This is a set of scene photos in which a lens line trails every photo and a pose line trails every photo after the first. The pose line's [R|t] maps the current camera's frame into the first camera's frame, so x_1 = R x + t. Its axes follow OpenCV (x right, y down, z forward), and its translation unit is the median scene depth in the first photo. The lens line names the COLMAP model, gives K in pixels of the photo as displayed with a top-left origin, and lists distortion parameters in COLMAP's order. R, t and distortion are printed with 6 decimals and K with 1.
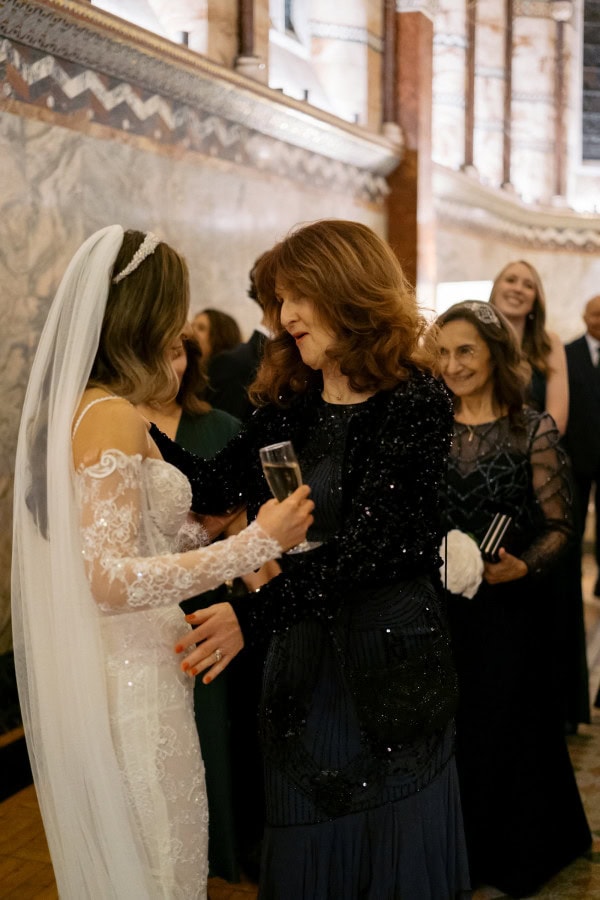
lens RADIAL K [[1270.5, 0, 300.0], [0, 1270.5, 450.0], [0, 0, 1]] dist [-0.015031, -0.054109]
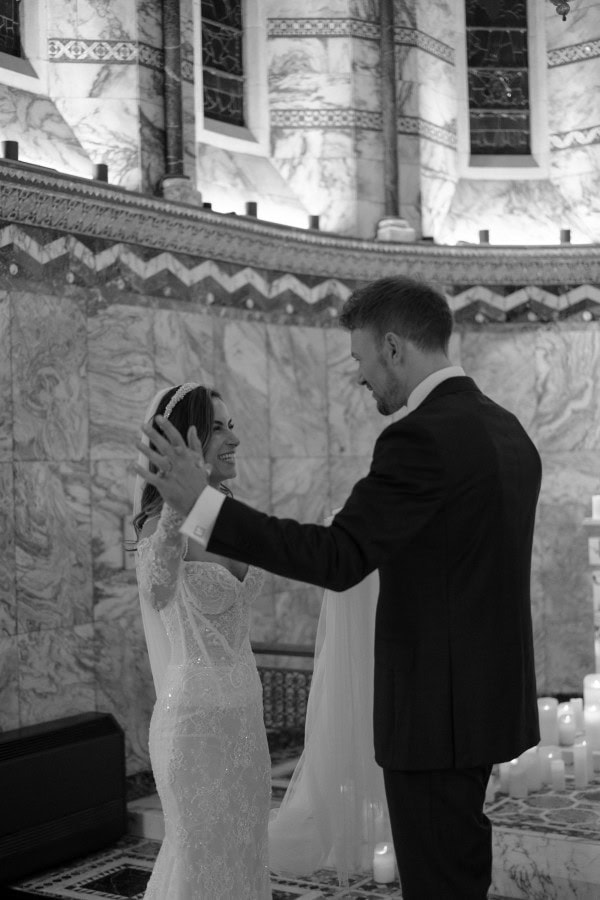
lens RADIAL K [[1270.5, 0, 300.0], [0, 1270.5, 450.0], [0, 0, 1]] dist [-0.015031, -0.054109]
pose [[0.971527, -0.026341, -0.235458, 0.471966], [0.001384, 0.994414, -0.105537, -0.092134], [0.236923, 0.102206, 0.966137, 0.853836]]
